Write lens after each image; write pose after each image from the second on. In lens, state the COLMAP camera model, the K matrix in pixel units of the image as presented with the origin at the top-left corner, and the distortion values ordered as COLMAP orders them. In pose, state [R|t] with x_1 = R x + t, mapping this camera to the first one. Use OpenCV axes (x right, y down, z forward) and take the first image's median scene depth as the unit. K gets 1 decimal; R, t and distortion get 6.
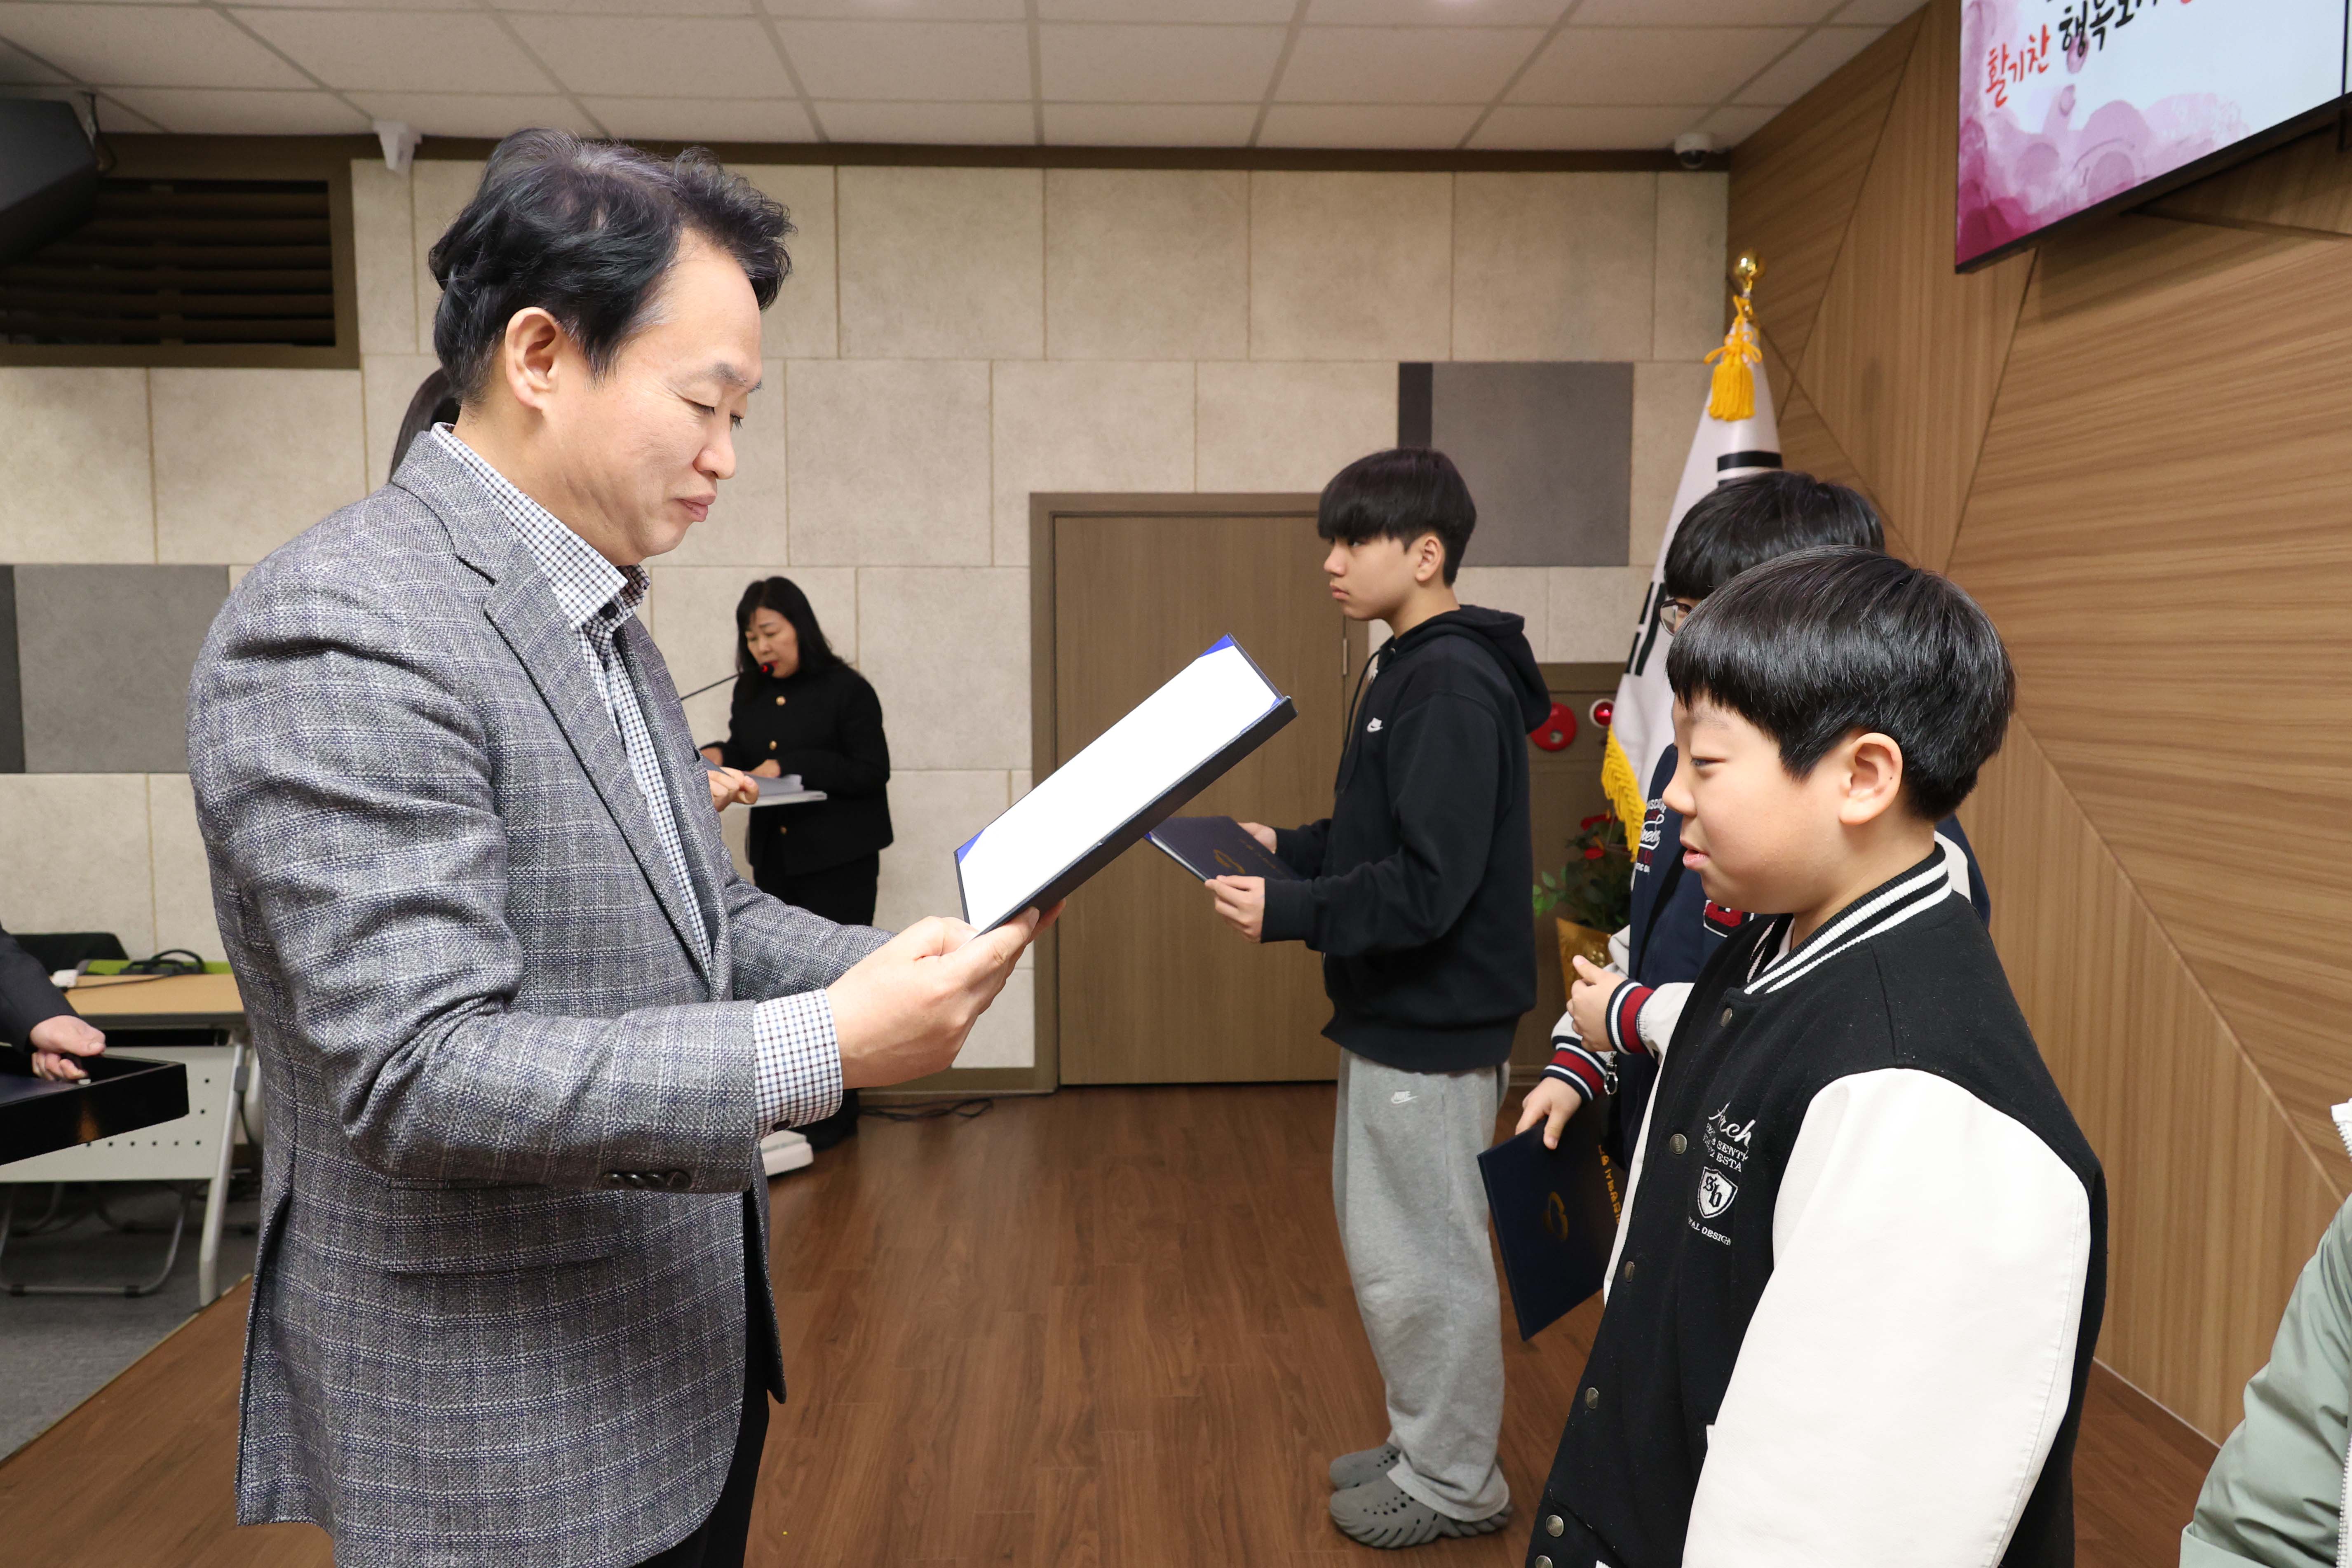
lens RADIAL K [[1733.6, 0, 1163.7], [0, 1733.6, 780.8], [0, 0, 1]] dist [0.019472, 0.007325]
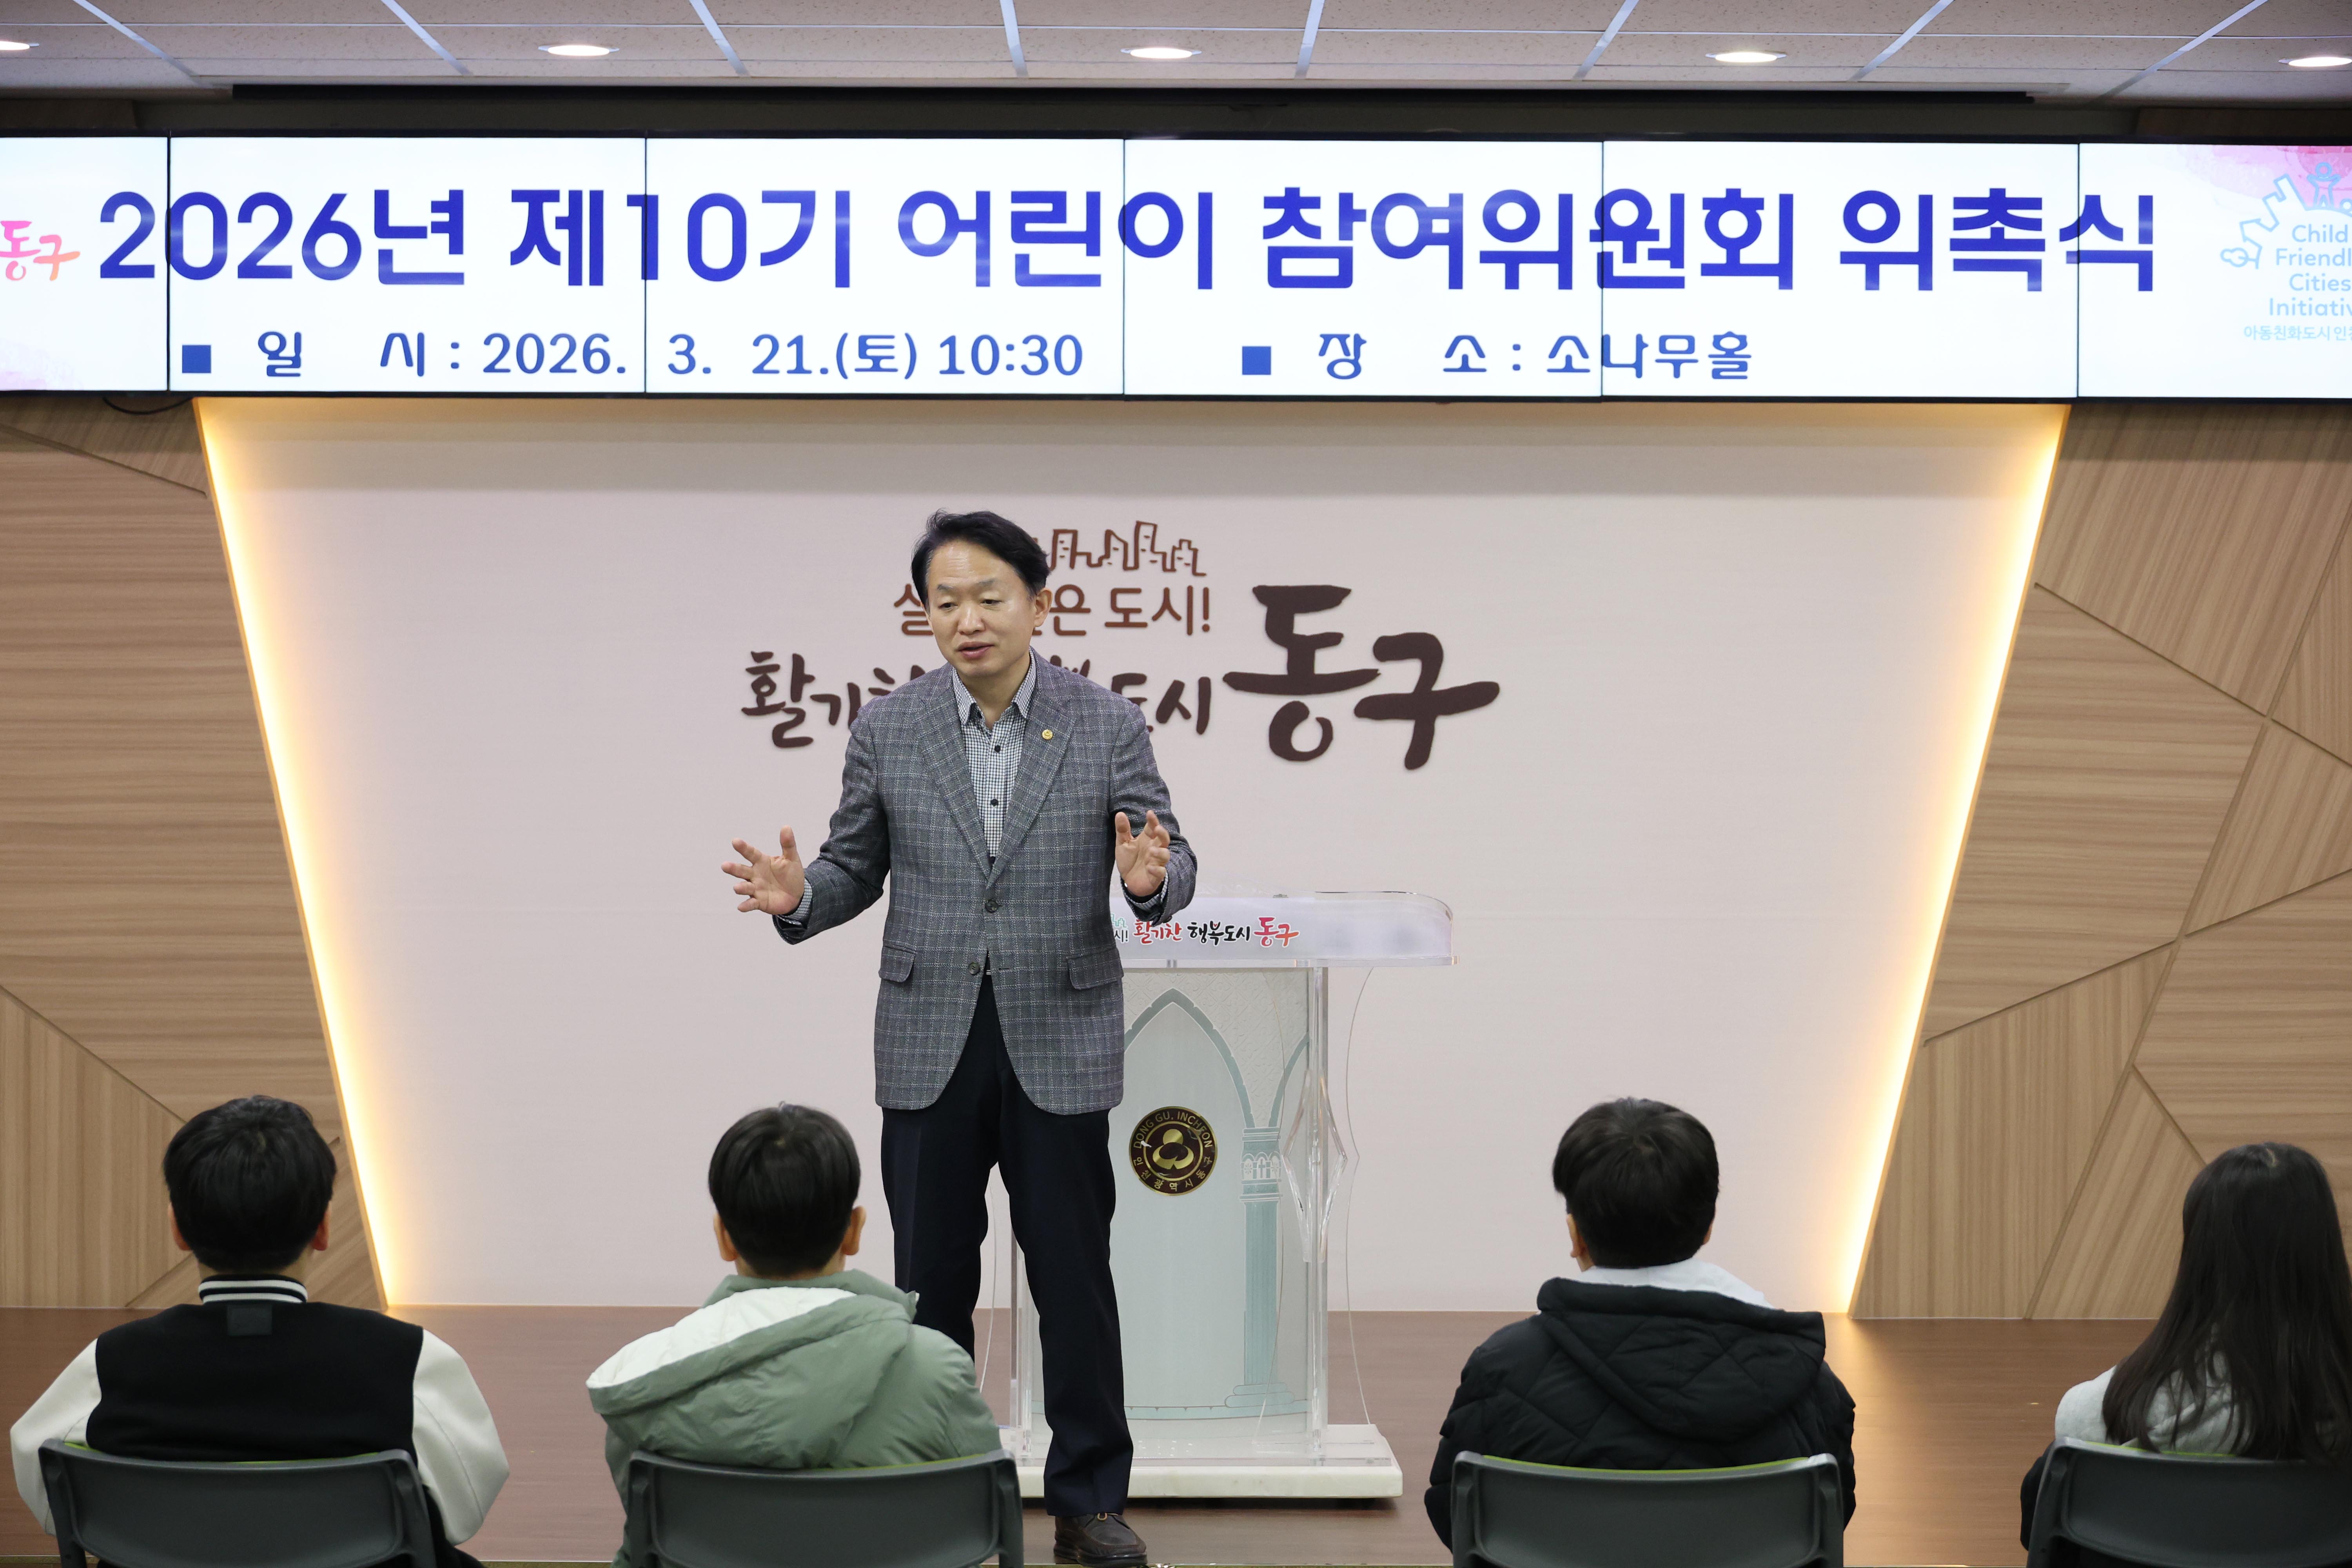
lens RADIAL K [[5432.2, 0, 1166.6], [0, 5432.2, 770.4], [0, 0, 1]] dist [-0.178547, 0.000000]
pose [[0.009174, -0.010392, 0.999904, -2.149120], [0.075149, 0.997125, 0.009673, -0.007113], [-0.997130, 0.075053, 0.009929, 0.022864]]
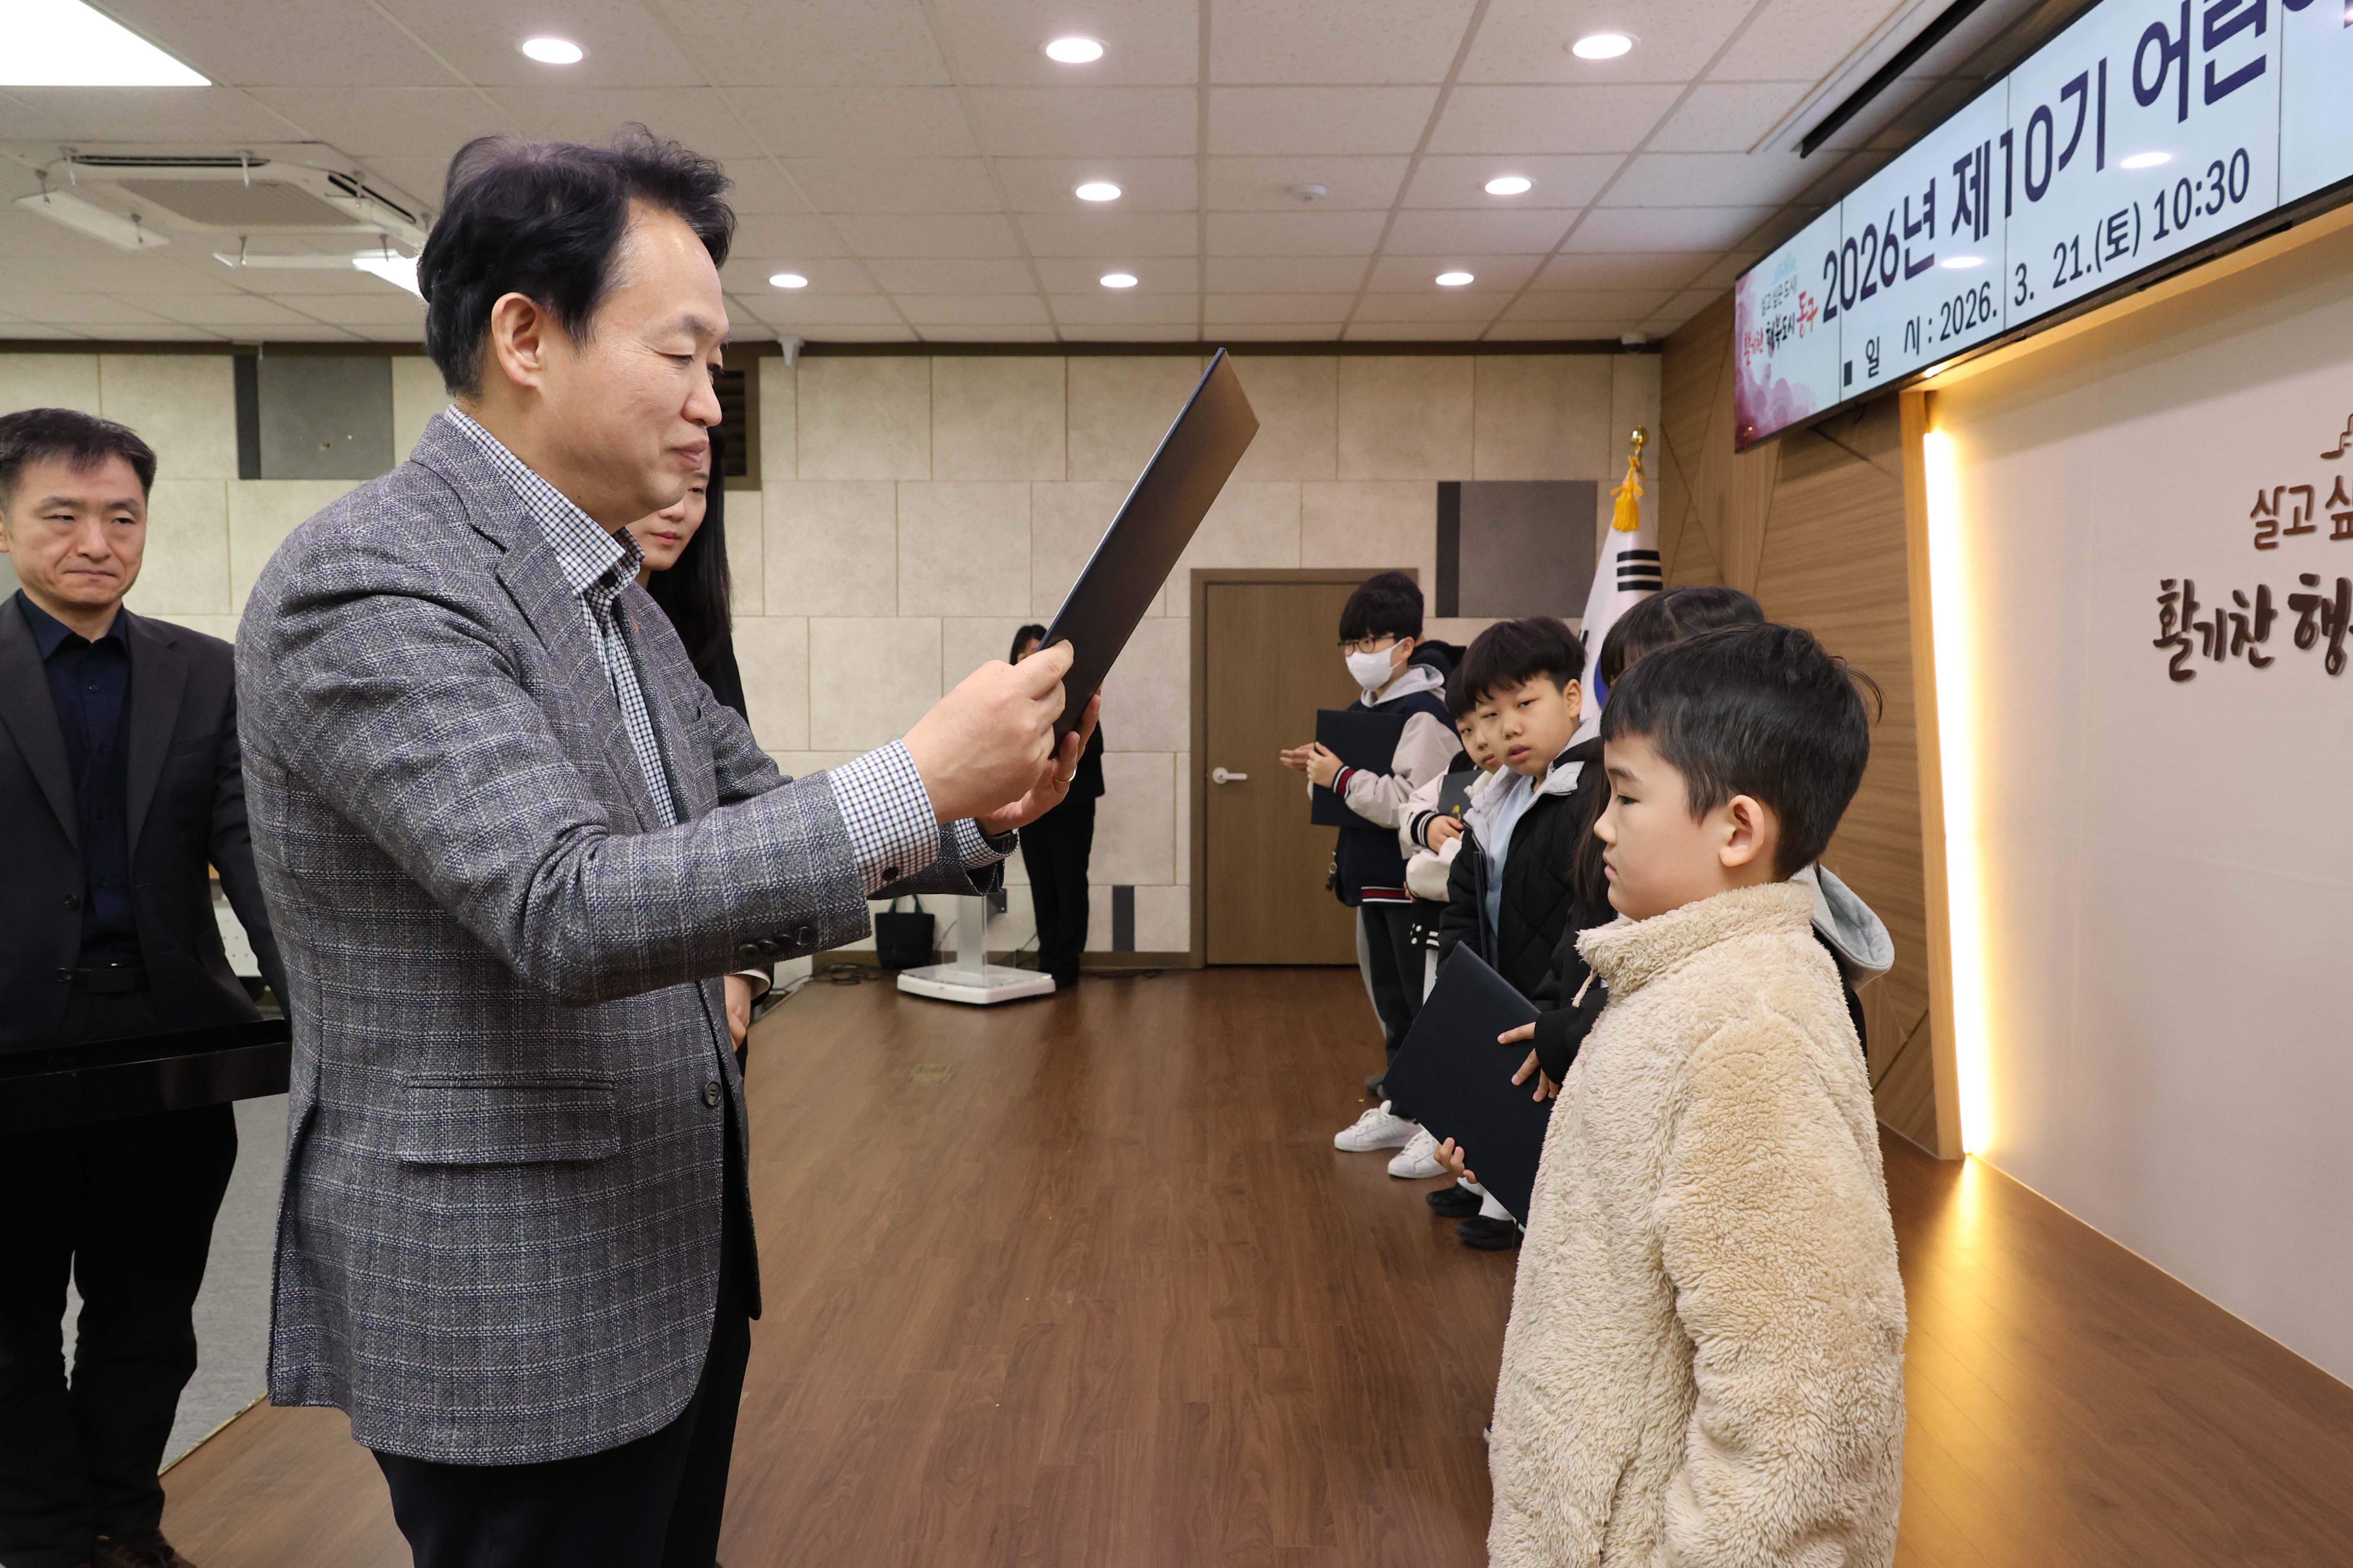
lens RADIAL K [[1887.3, 0, 1167.6], [0, 1887.3, 785.6], [0, 0, 1]] dist [0.023551, -0.008092]
pose [[0.997870, 0.007054, -0.064851, 0.010648], [-0.008761, 0.999622, -0.026076, 0.066591], [0.064642, 0.026588, 0.997554, -0.645841]]
